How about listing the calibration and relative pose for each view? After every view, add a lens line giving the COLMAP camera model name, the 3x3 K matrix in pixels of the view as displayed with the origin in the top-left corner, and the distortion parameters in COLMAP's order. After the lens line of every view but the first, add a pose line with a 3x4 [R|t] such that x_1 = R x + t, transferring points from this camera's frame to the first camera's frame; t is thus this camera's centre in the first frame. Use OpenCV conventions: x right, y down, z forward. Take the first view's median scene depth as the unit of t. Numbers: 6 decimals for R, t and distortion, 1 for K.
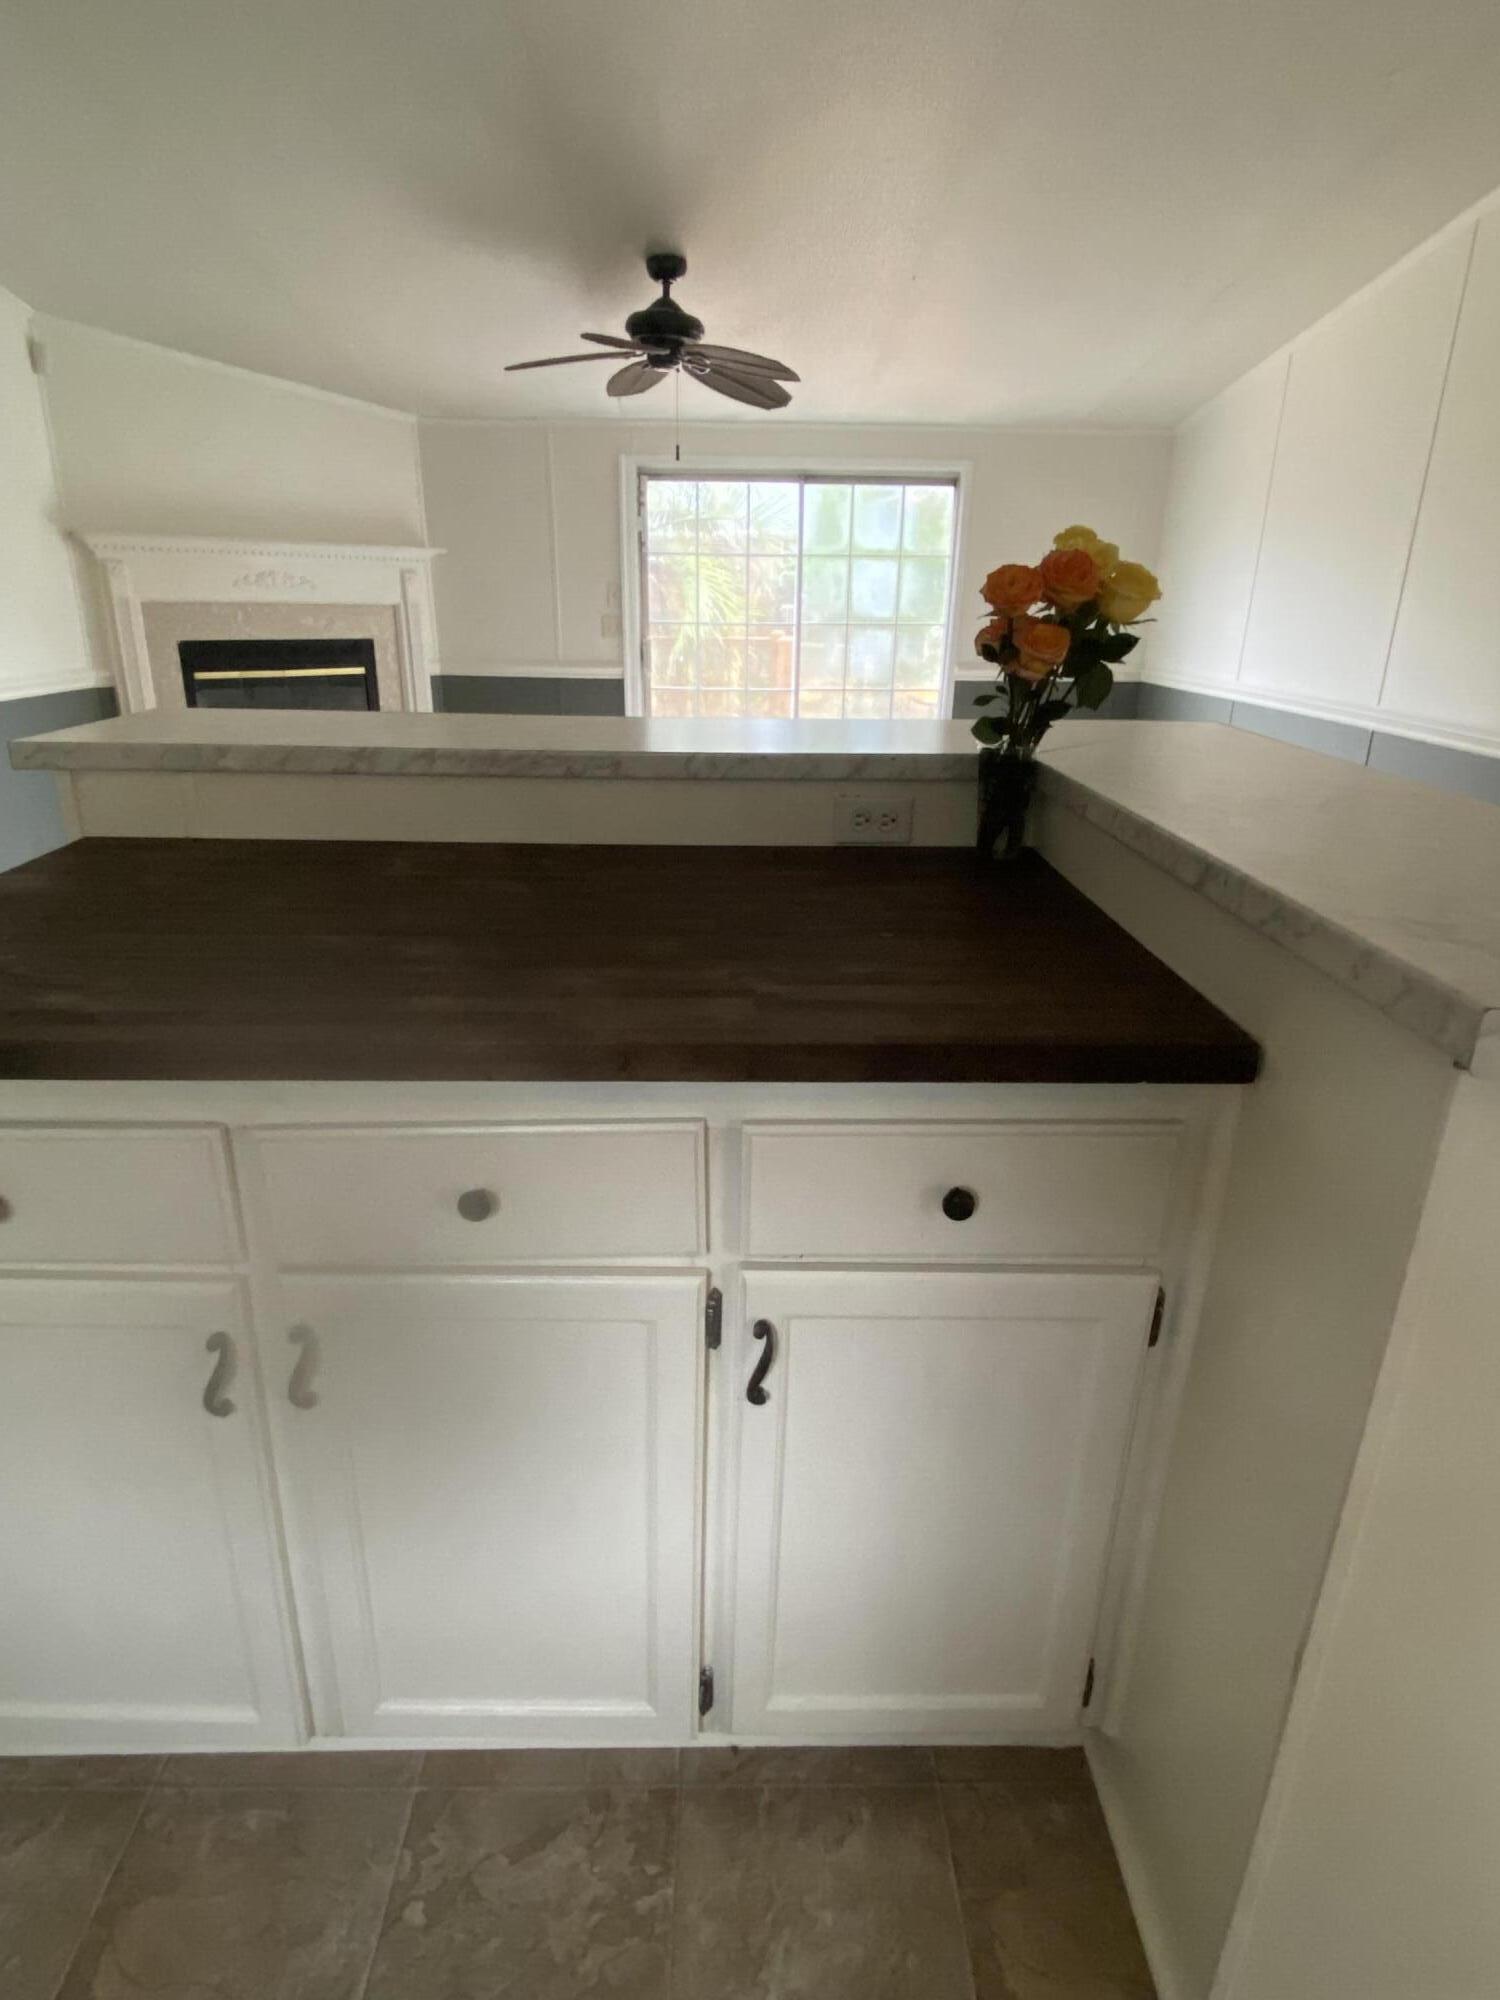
lens RADIAL K [[1137.8, 0, 750.4], [0, 1137.8, 1010.8], [0, 0, 1]] dist [-0.003455, -0.004372]
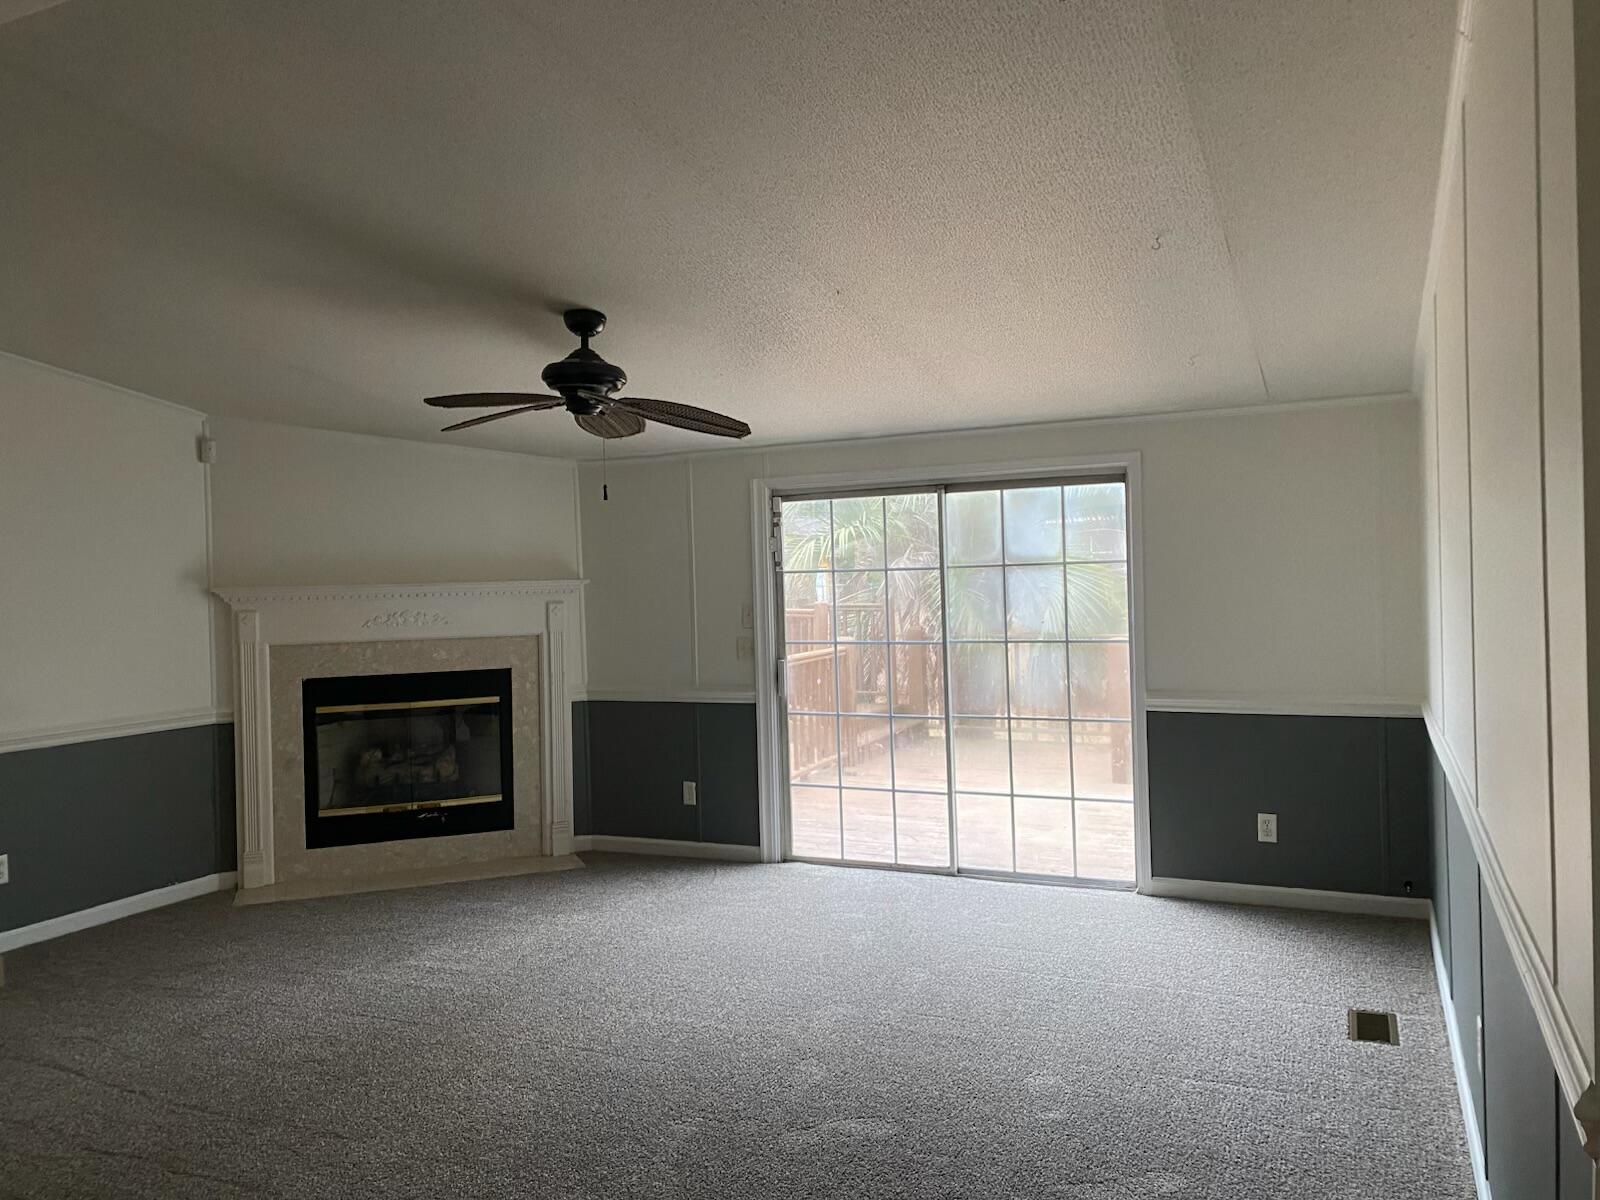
lens RADIAL K [[1218.4, 0, 803.3], [0, 1218.4, 596.3], [0, 0, 1]] dist [-0.012653, -0.018476]
pose [[0.911346, -0.036226, -0.410045, 0.337736], [-0.099468, 0.947222, -0.304757, -0.088587], [0.399444, 0.318525, 0.859643, 0.169248]]
